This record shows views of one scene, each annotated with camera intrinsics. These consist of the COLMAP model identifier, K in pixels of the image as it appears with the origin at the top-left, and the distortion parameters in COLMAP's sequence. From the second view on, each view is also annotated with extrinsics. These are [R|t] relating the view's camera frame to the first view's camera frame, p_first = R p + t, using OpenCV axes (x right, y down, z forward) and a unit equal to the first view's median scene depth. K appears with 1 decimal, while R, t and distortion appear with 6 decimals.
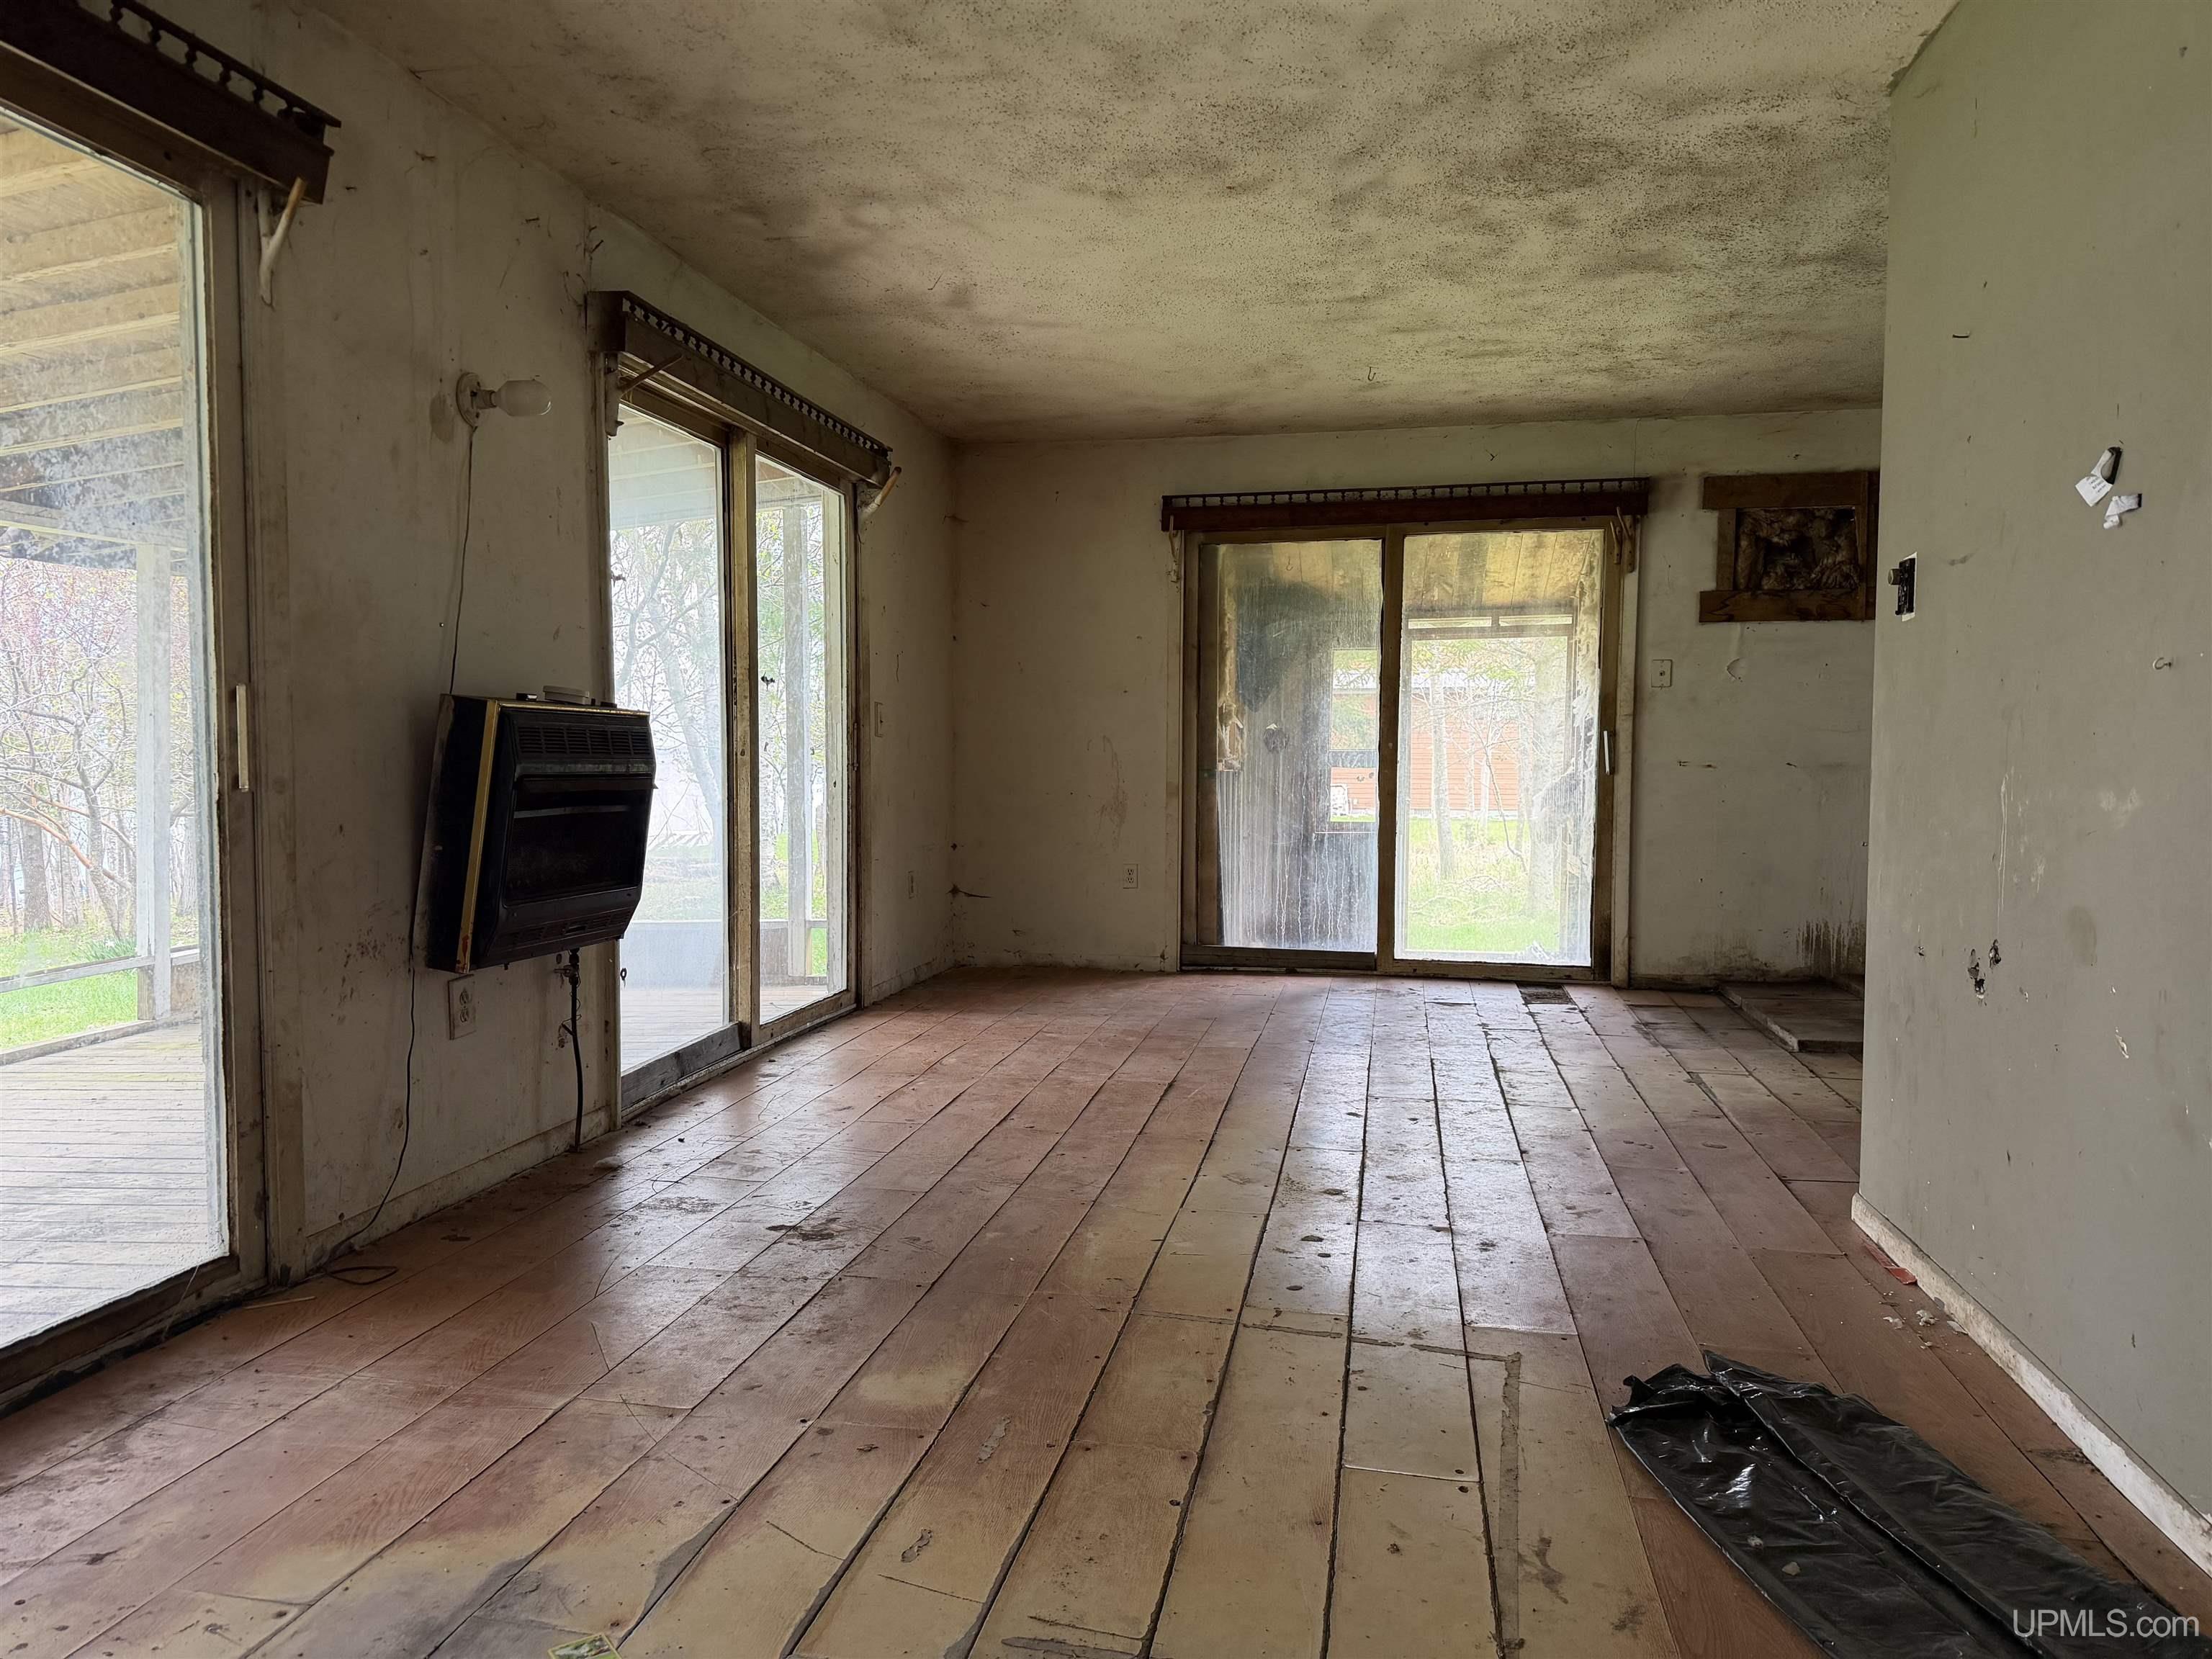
lens RADIAL K [[1611.8, 0, 1106.0], [0, 1611.8, 829.5], [0, 0, 1]] dist [0.001781, -0.000906]
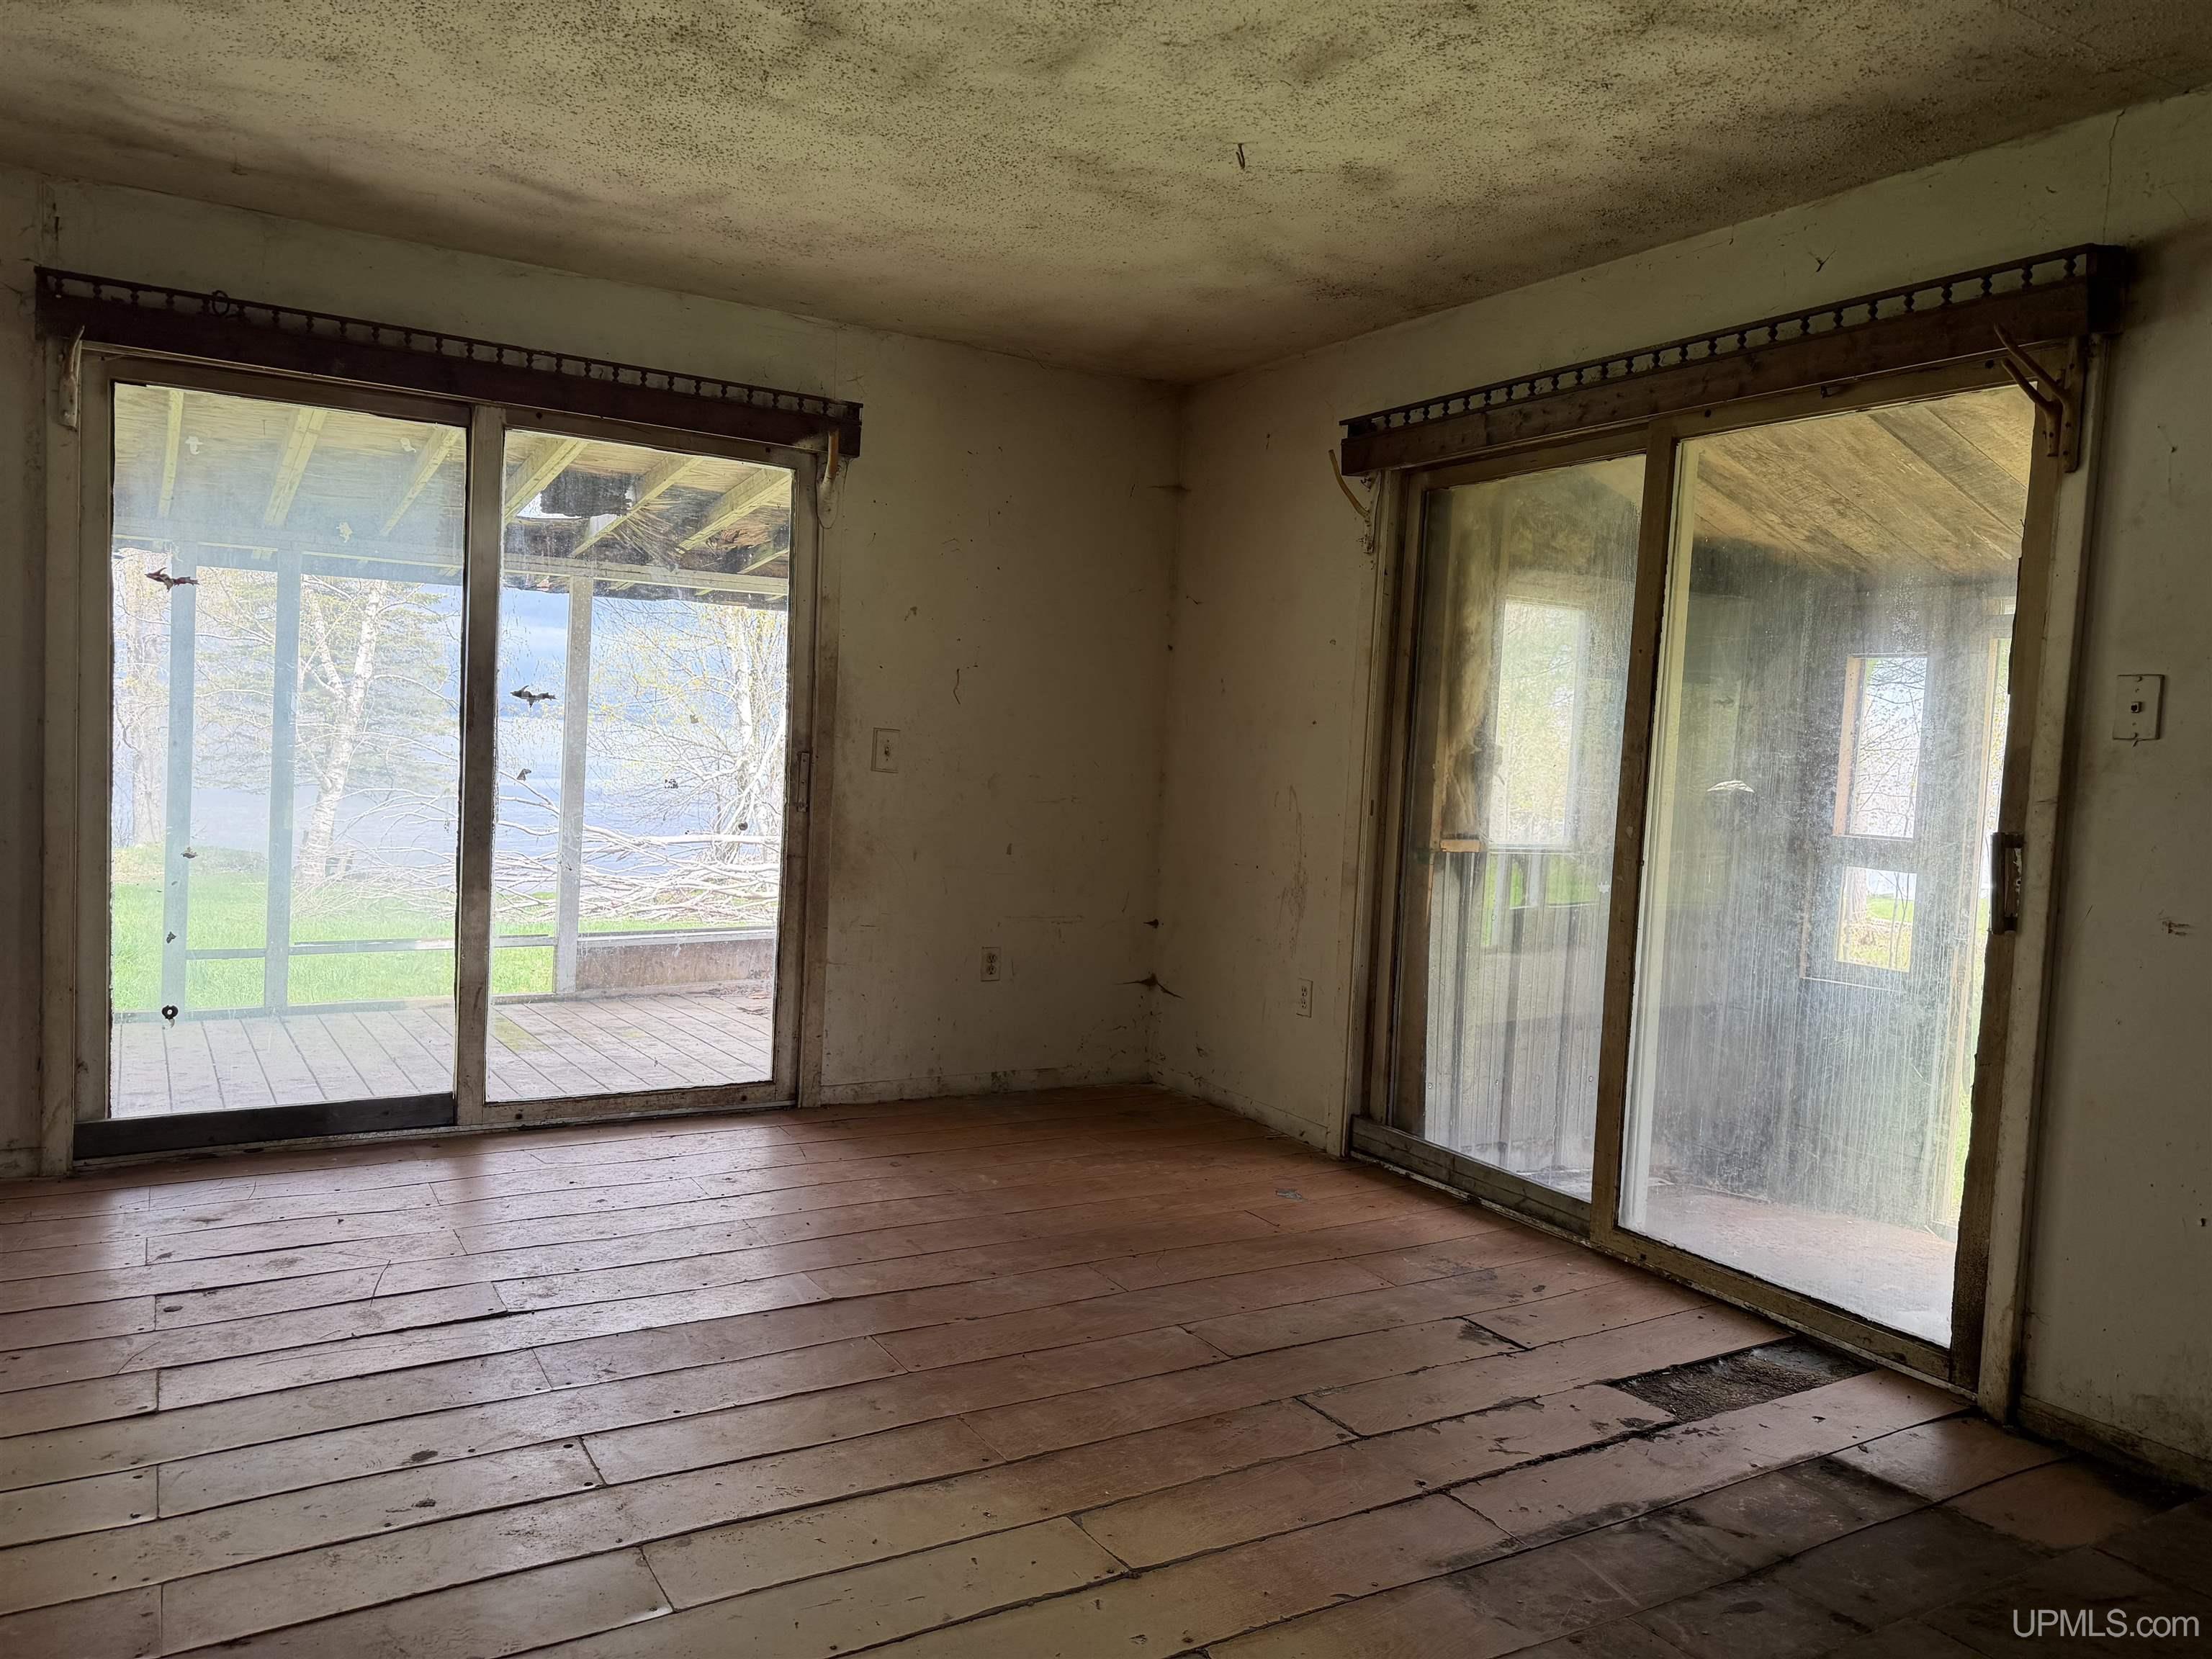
lens RADIAL K [[1611.8, 0, 1106.0], [0, 1611.8, 829.5], [0, 0, 1]] dist [0.001781, -0.000906]
pose [[0.649294, 0.073633, -0.756965, 0.519313], [-0.080221, 0.996381, 0.028111, -0.059415], [0.756295, 0.042472, 0.652851, 0.564806]]
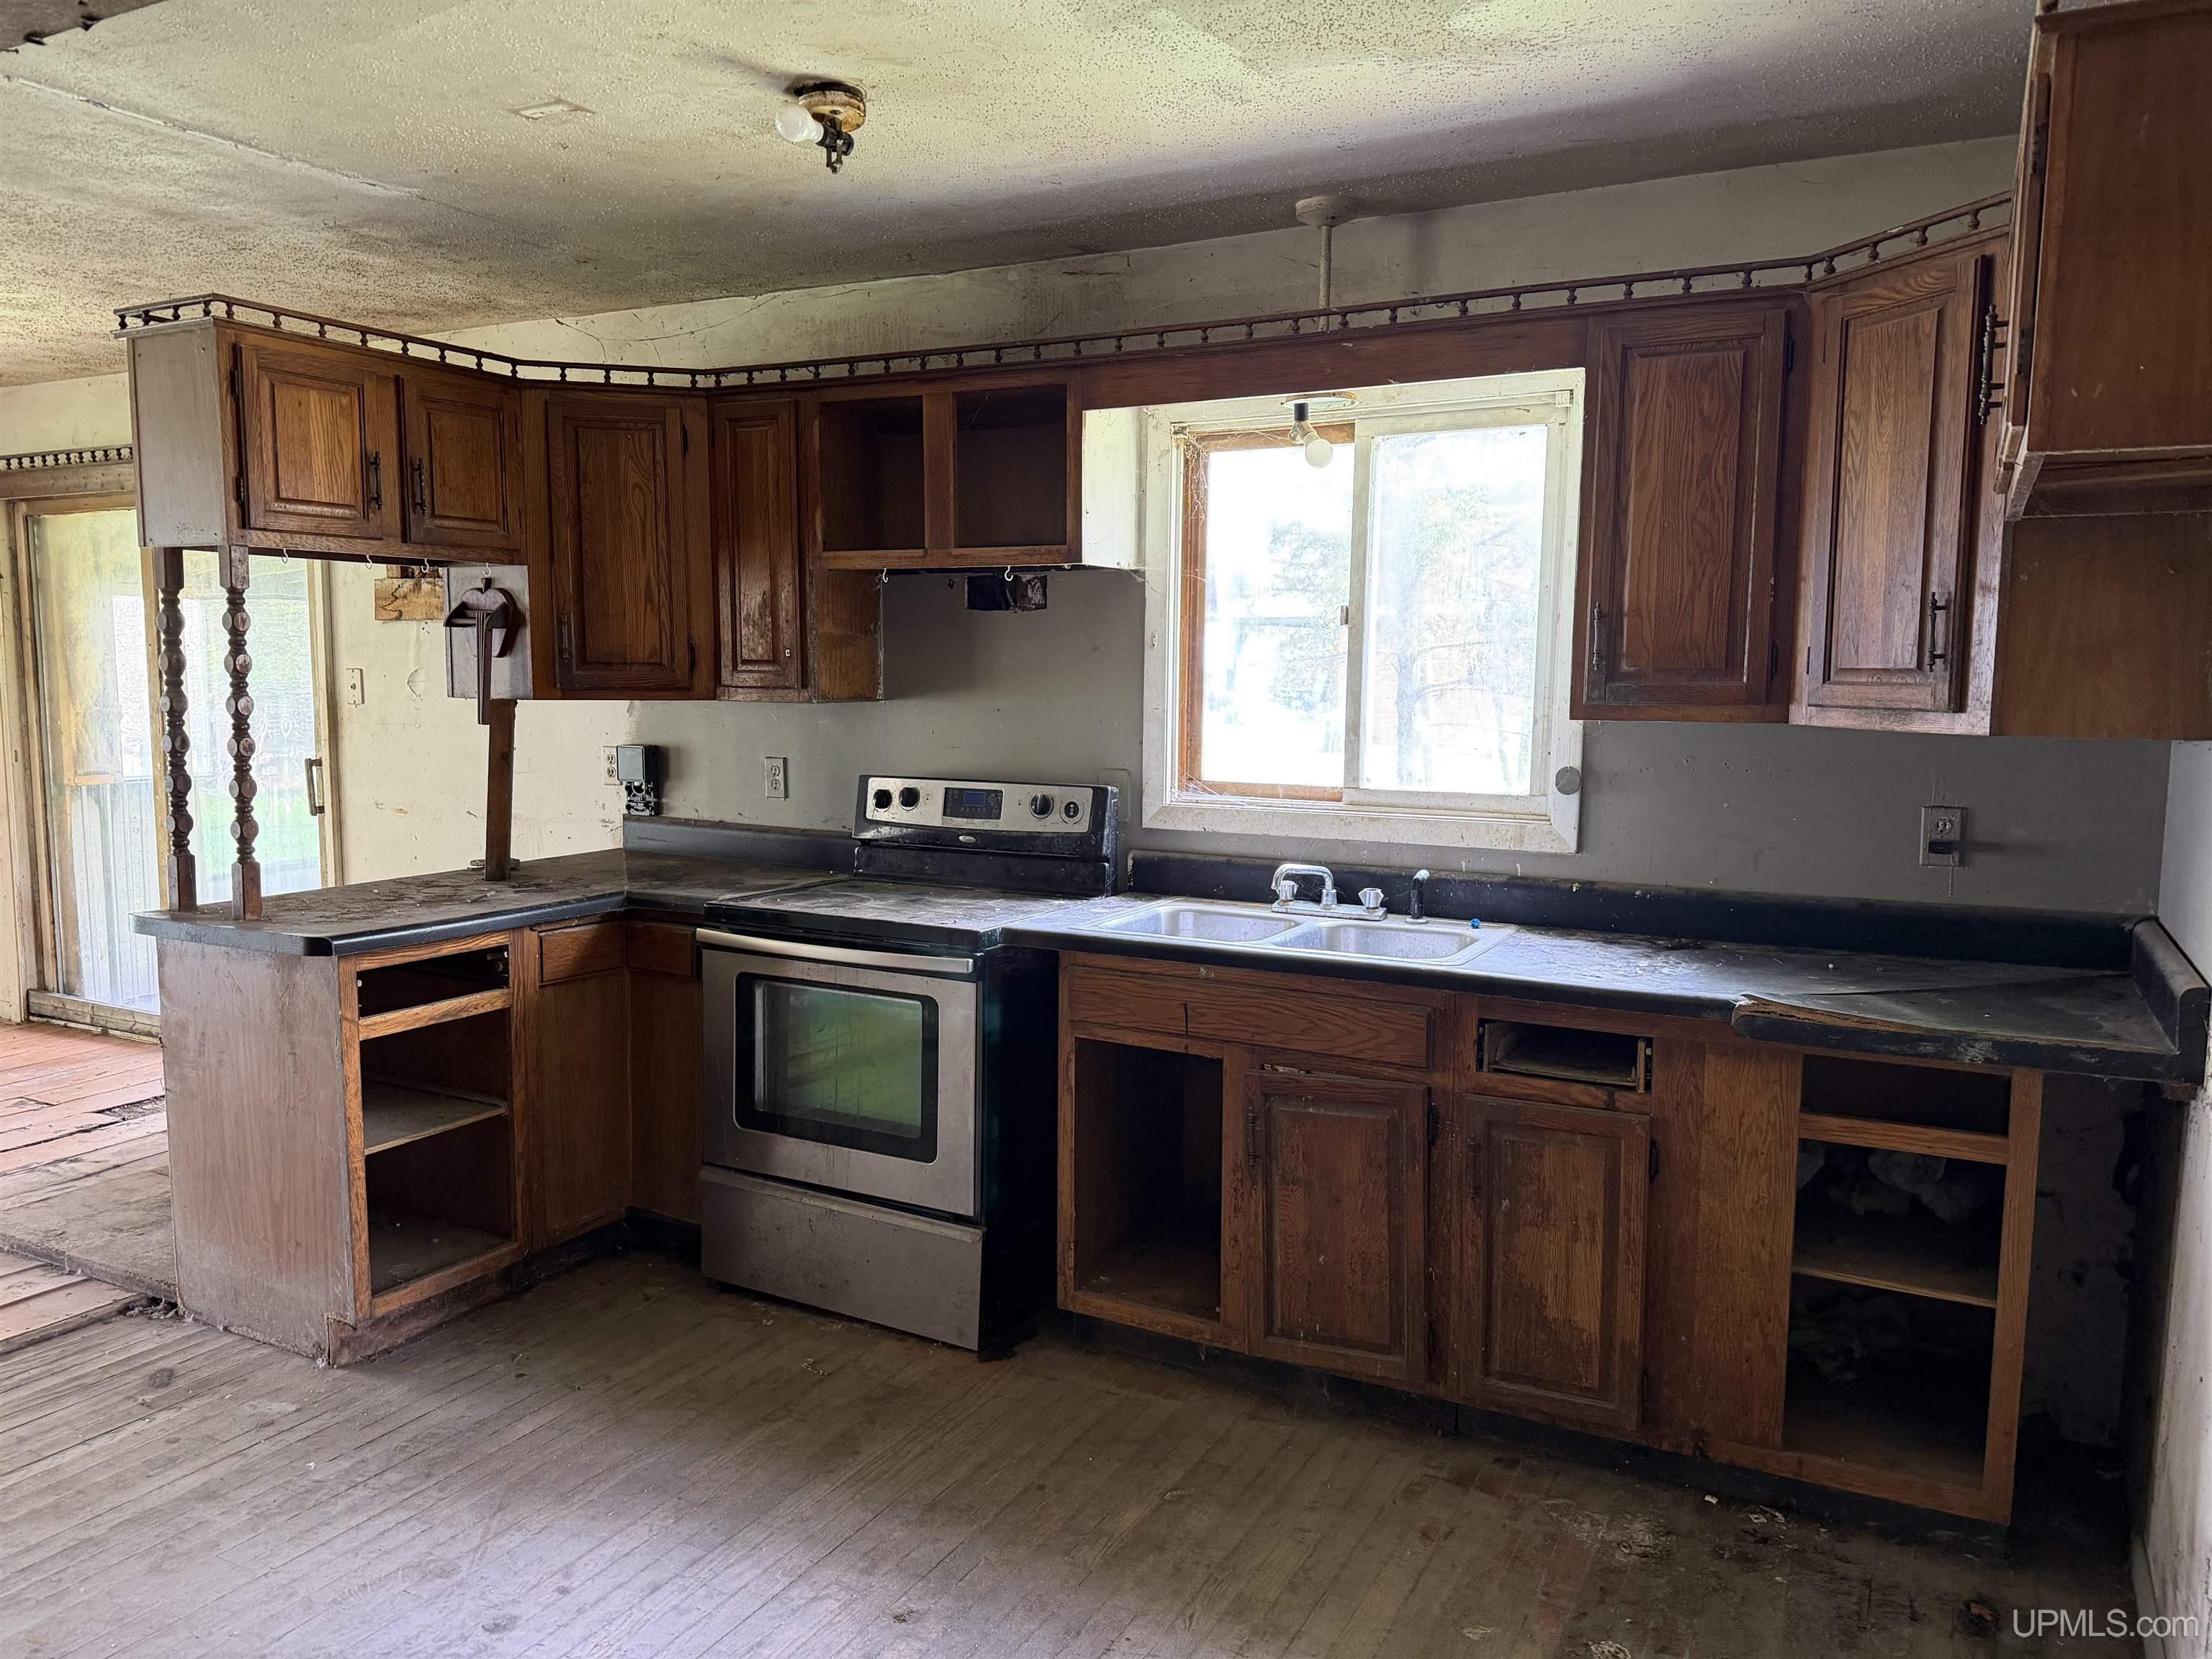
lens RADIAL K [[1611.8, 0, 1106.0], [0, 1611.8, 829.5], [0, 0, 1]] dist [0.001781, -0.000906]
pose [[0.950408, 0.042697, -0.308061, 0.960535], [-0.025734, 0.997931, 0.058922, -0.088004], [0.309940, -0.048072, 0.949540, 0.419130]]
